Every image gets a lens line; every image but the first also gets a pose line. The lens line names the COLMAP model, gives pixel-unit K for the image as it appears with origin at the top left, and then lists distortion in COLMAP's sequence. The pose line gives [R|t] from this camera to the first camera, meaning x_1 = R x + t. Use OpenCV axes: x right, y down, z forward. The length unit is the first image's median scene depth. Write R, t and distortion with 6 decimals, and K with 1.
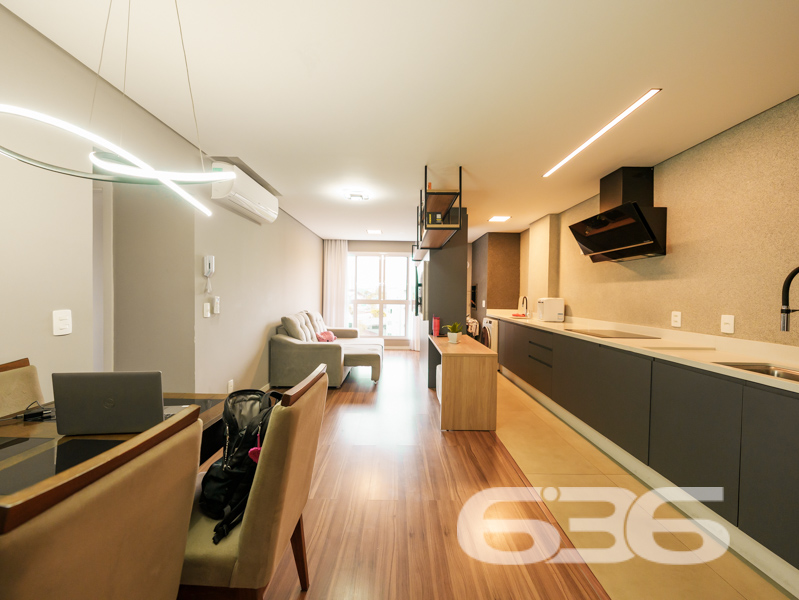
lens RADIAL K [[307.5, 0, 400.2], [0, 307.5, 298.9], [0, 0, 1]] dist [-0.003565, -0.000066]
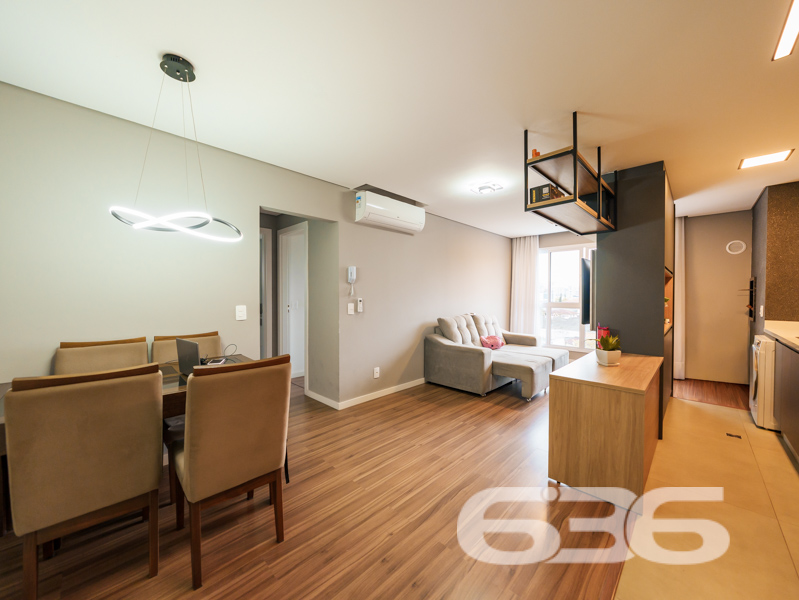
lens RADIAL K [[307.5, 0, 400.4], [0, 307.5, 300.7], [0, 0, 1]] dist [-0.003565, -0.000066]
pose [[0.709026, 0.001807, -0.705180, 0.288275], [-0.006122, 0.999975, -0.003593, 0.003328], [0.705156, 0.006864, 0.709019, 0.159570]]
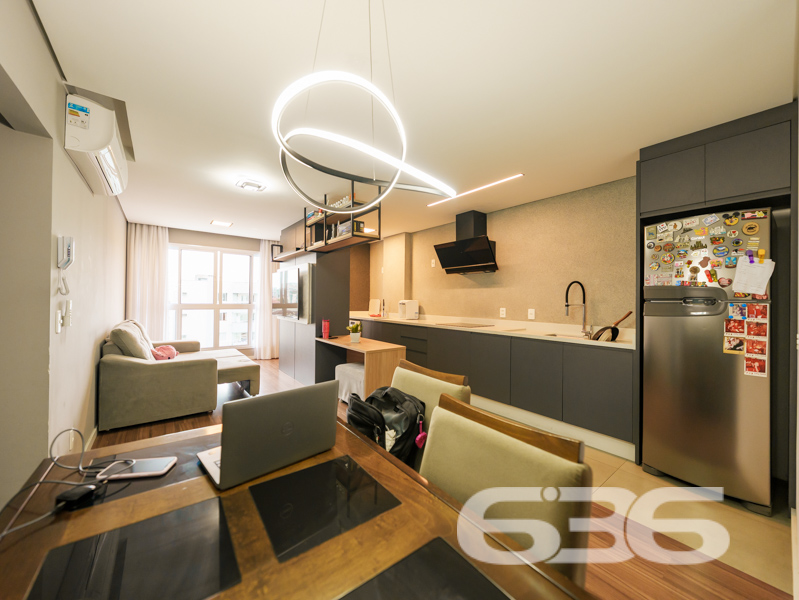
lens RADIAL K [[307.5, 0, 402.4], [0, 307.5, 297.6], [0, 0, 1]] dist [-0.003565, -0.000066]
pose [[0.785682, 0.000068, 0.618630, -0.313269], [0.009721, 0.999875, -0.012455, 0.001274], [-0.618554, 0.015800, 0.785583, 0.043595]]
